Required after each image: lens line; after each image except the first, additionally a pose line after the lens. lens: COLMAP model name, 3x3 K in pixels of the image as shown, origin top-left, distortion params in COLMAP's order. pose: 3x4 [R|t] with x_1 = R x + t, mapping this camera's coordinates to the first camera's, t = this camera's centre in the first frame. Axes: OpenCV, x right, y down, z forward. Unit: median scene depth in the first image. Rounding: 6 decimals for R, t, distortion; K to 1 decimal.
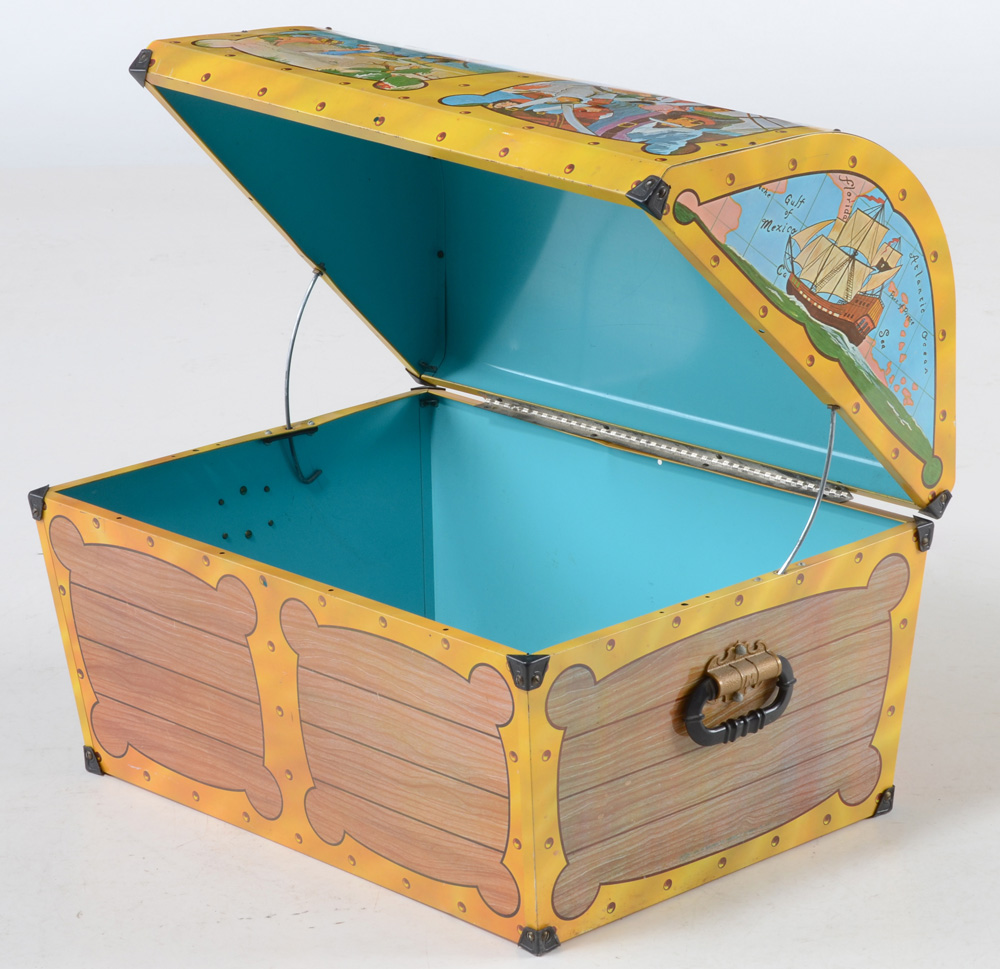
lens RADIAL K [[4019.3, 0, 553.0], [0, 4019.3, 392.5], [0, 0, 1]] dist [0.376353, -0.453326]
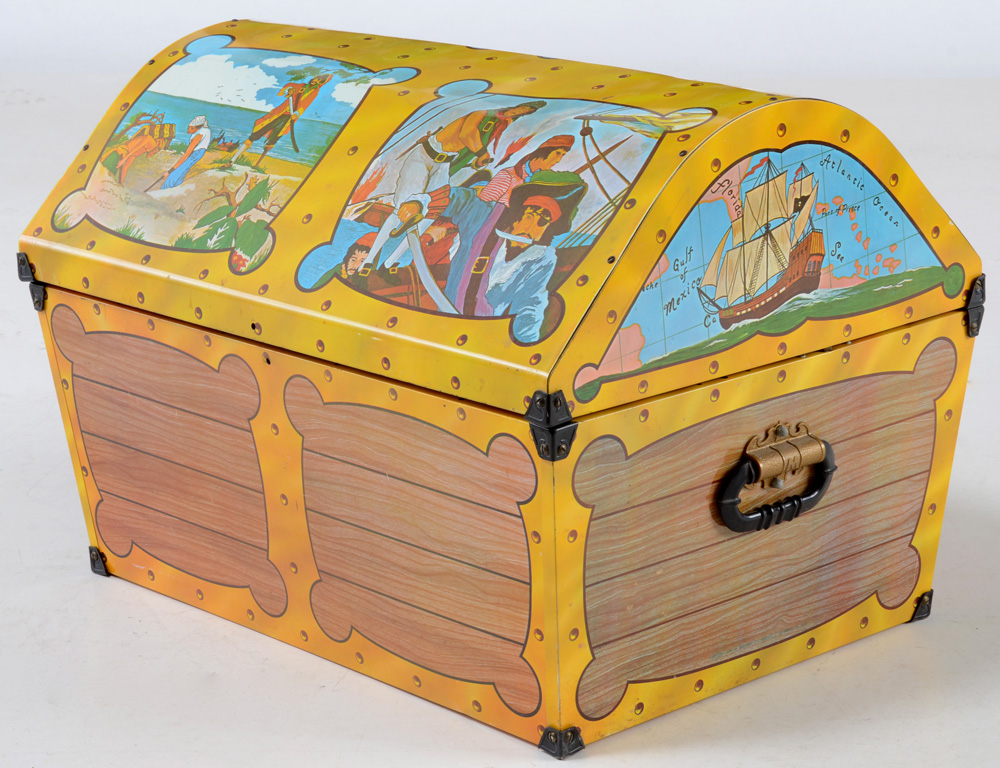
lens RADIAL K [[2706.8, 0, 476.1], [0, 2706.8, 399.4], [0, 0, 1]] dist [0.394951, 0.228547]
pose [[0.999828, 0.007587, -0.016901, -0.012548], [-0.007692, 0.999952, -0.006120, 0.060191], [0.016854, 0.006248, 0.999838, 0.373220]]
